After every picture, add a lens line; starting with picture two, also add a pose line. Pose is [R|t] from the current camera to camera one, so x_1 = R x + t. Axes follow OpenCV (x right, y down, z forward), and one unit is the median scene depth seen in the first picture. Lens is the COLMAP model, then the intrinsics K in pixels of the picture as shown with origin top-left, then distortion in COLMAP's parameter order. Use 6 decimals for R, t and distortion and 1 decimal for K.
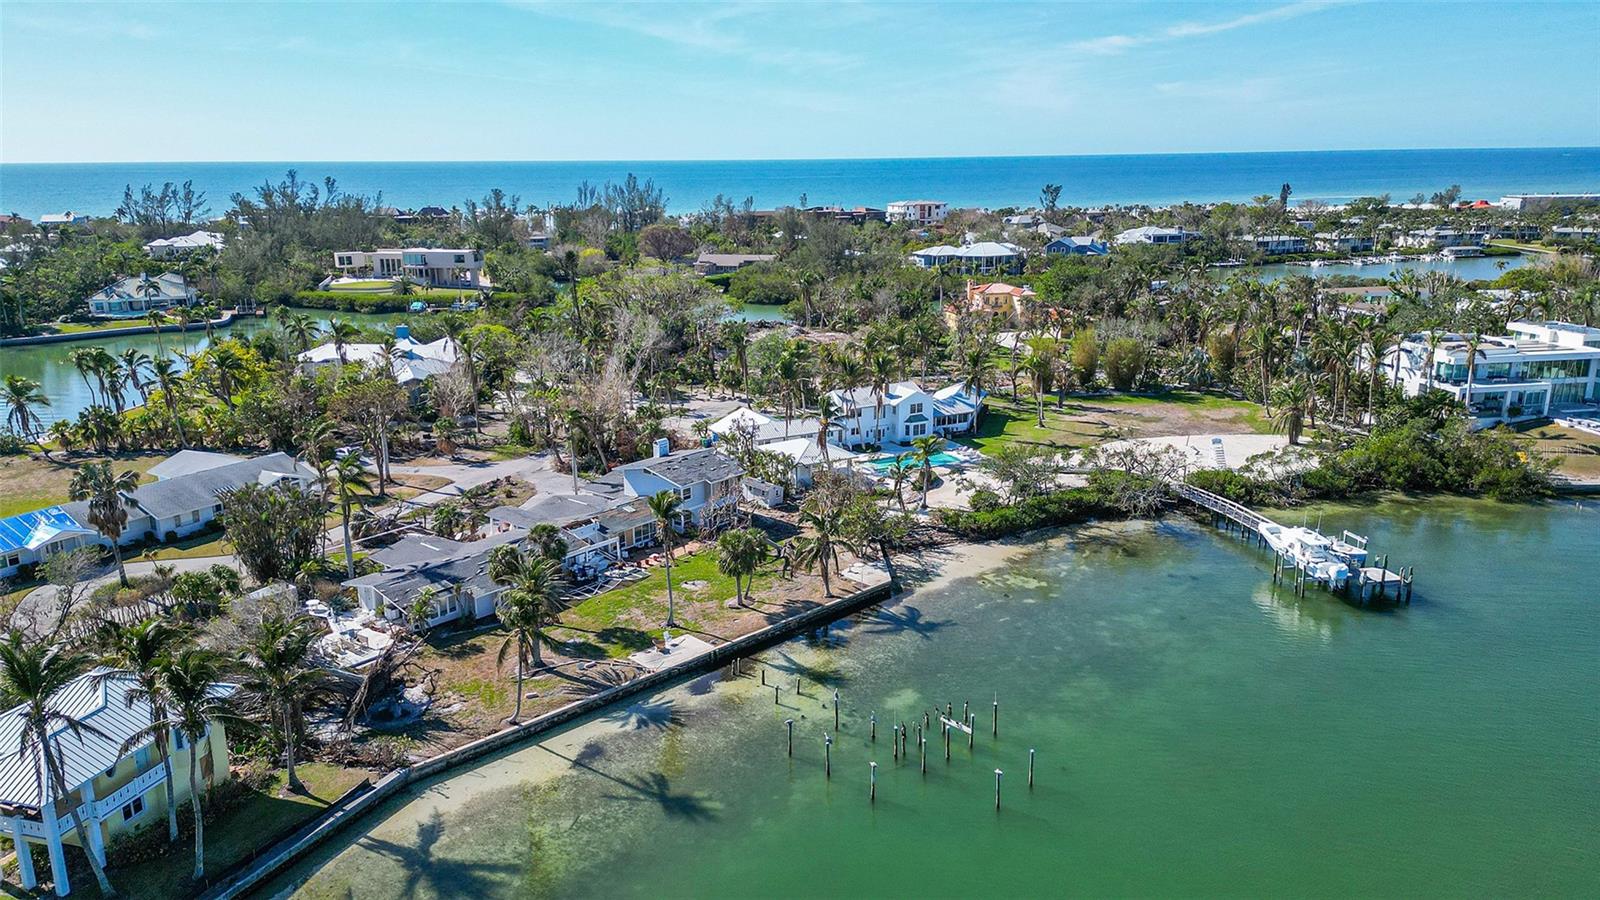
lens RADIAL K [[1115.0, 0, 792.8], [0, 1115.0, 444.1], [0, 0, 1]] dist [0.085520, -0.089862]
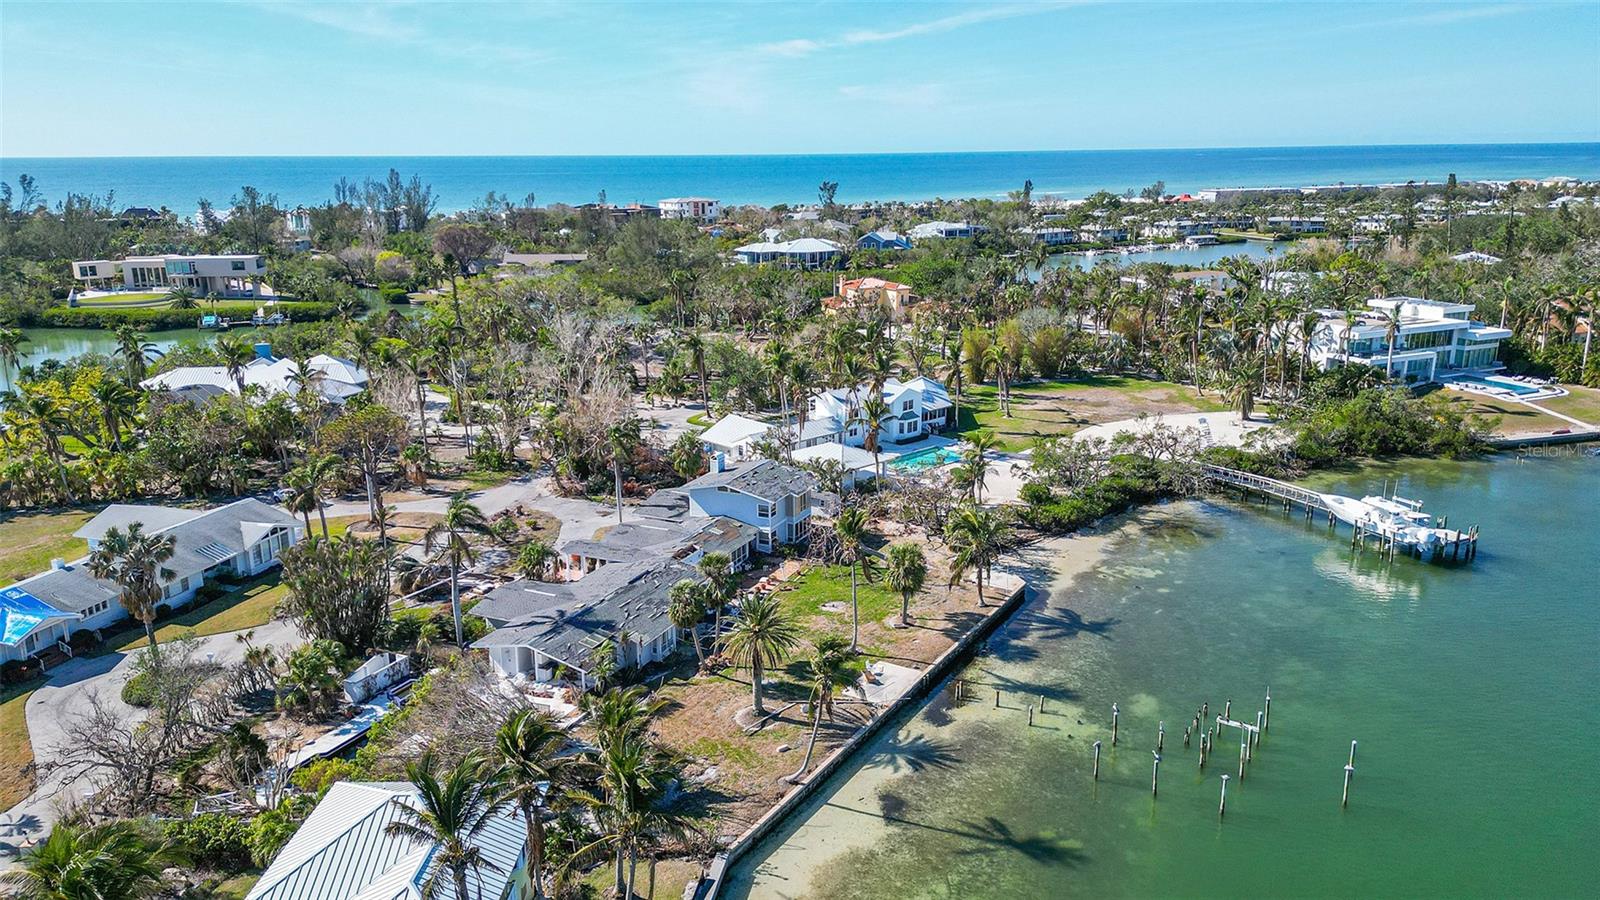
lens RADIAL K [[1115.0, 0, 792.8], [0, 1115.0, 444.1], [0, 0, 1]] dist [0.085520, -0.089862]
pose [[0.966652, -0.063484, 0.248100, -0.238305], [0.063074, 0.997963, 0.009607, -0.014075], [-0.248205, 0.006363, 0.968687, 0.075076]]
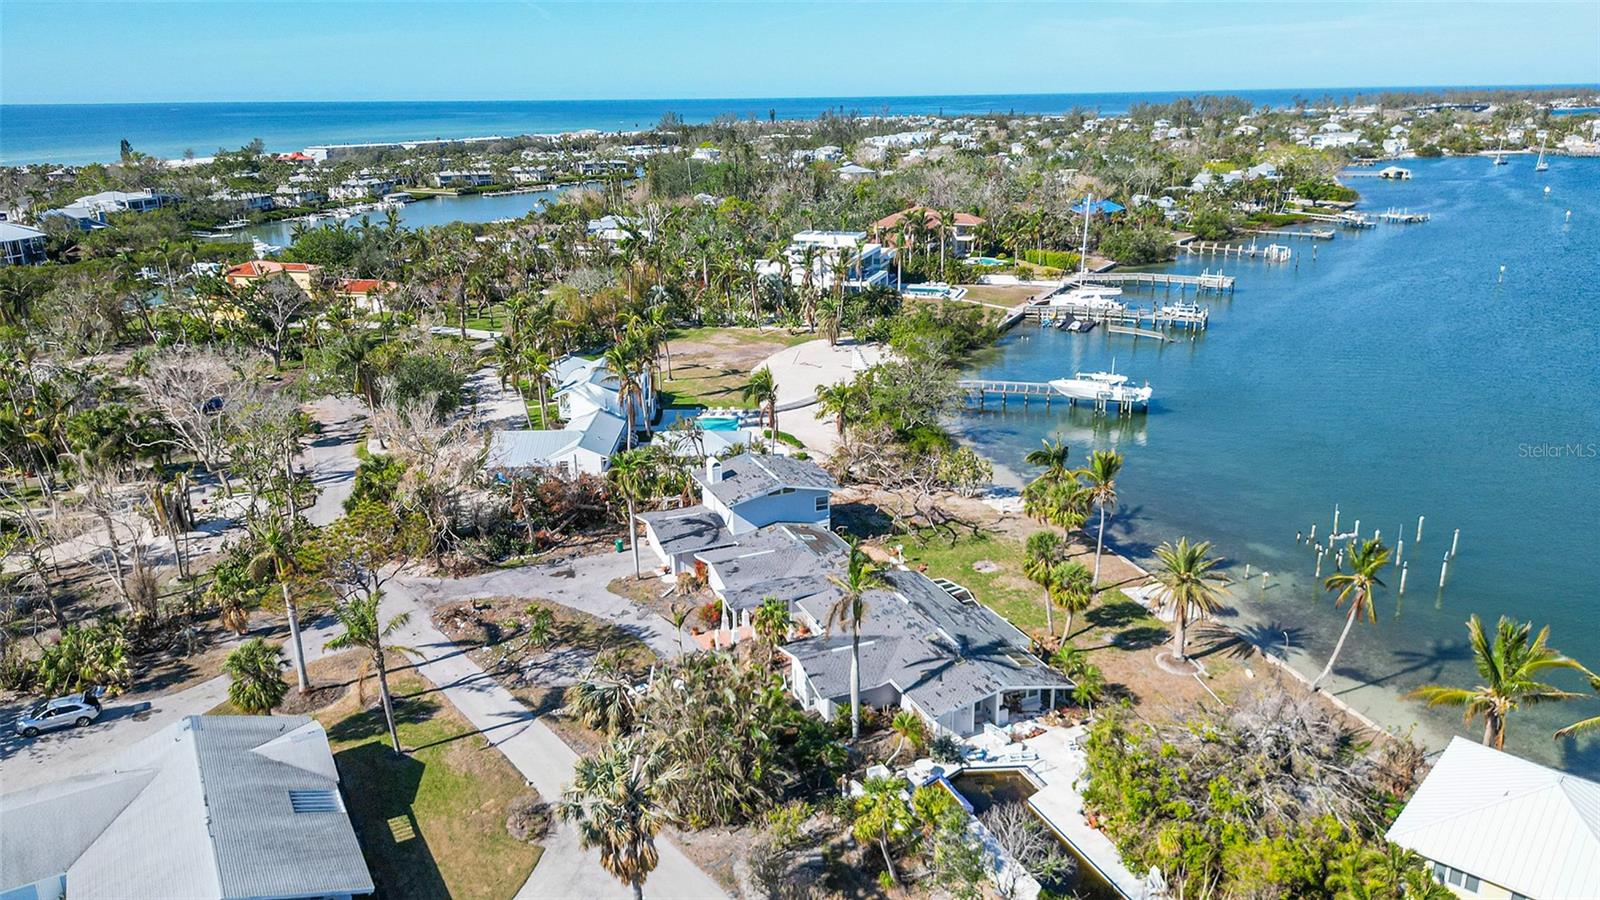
lens RADIAL K [[1115.0, 0, 792.8], [0, 1115.0, 444.1], [0, 0, 1]] dist [0.085520, -0.089862]
pose [[0.445465, -0.260641, 0.856521, -0.639583], [0.230011, 0.957893, 0.171863, -0.114920], [-0.865249, 0.120450, 0.486657, 0.470947]]
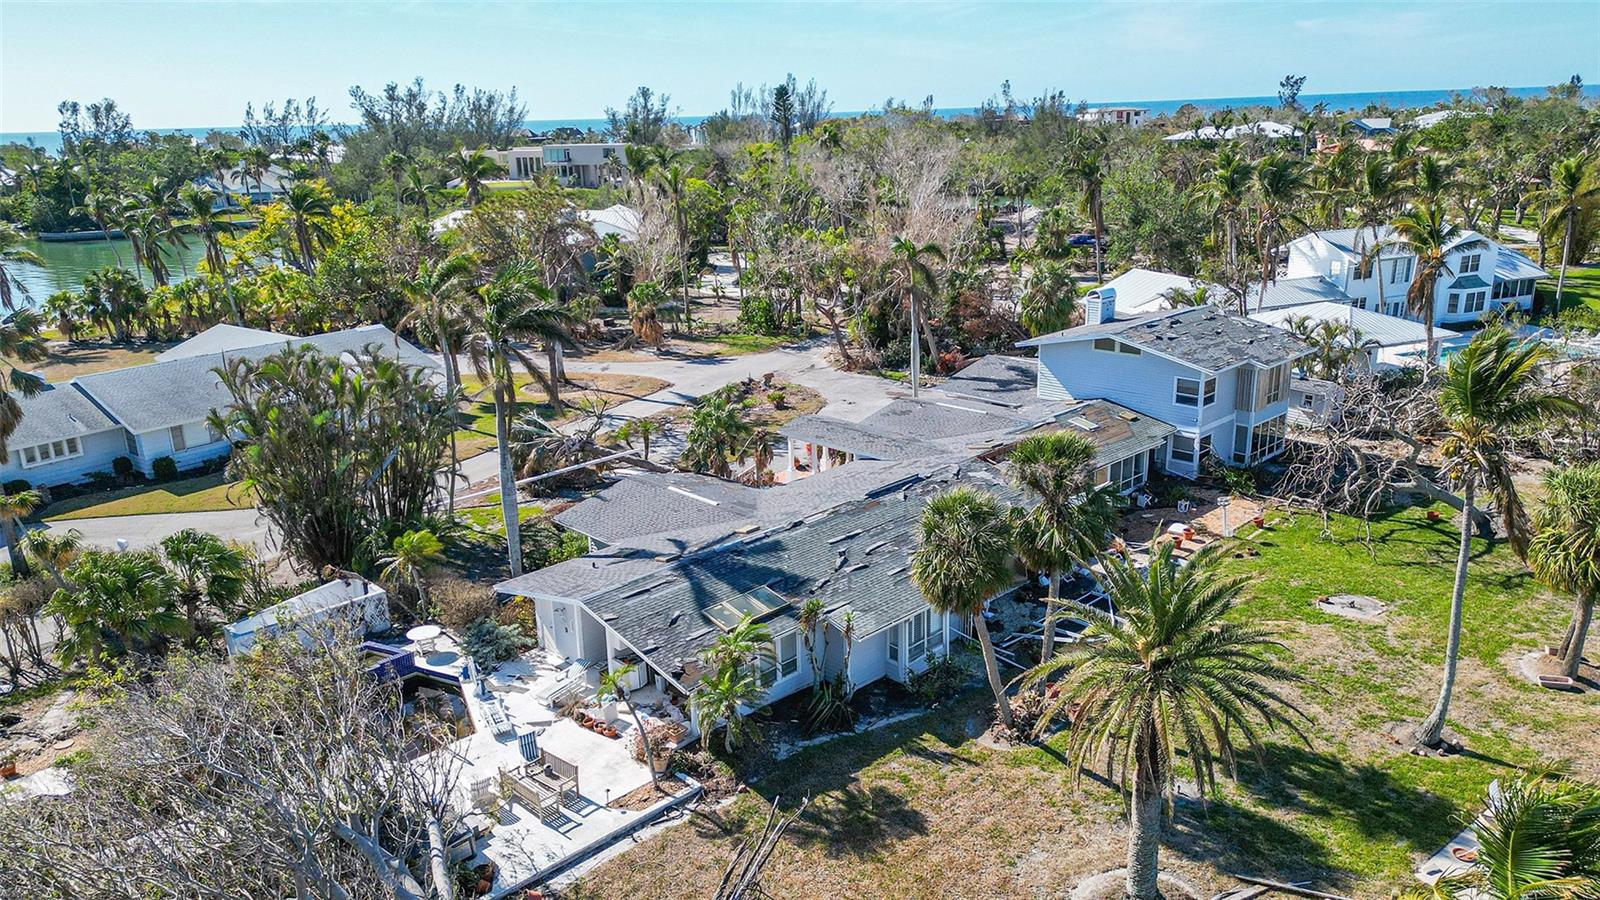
lens RADIAL K [[1115.0, 0, 792.8], [0, 1115.0, 444.1], [0, 0, 1]] dist [0.085520, -0.089862]
pose [[0.994792, 0.011099, -0.101319, -0.168964], [-0.007218, 0.999229, 0.038601, 0.038165], [0.101669, -0.037668, 0.994105, 0.408970]]
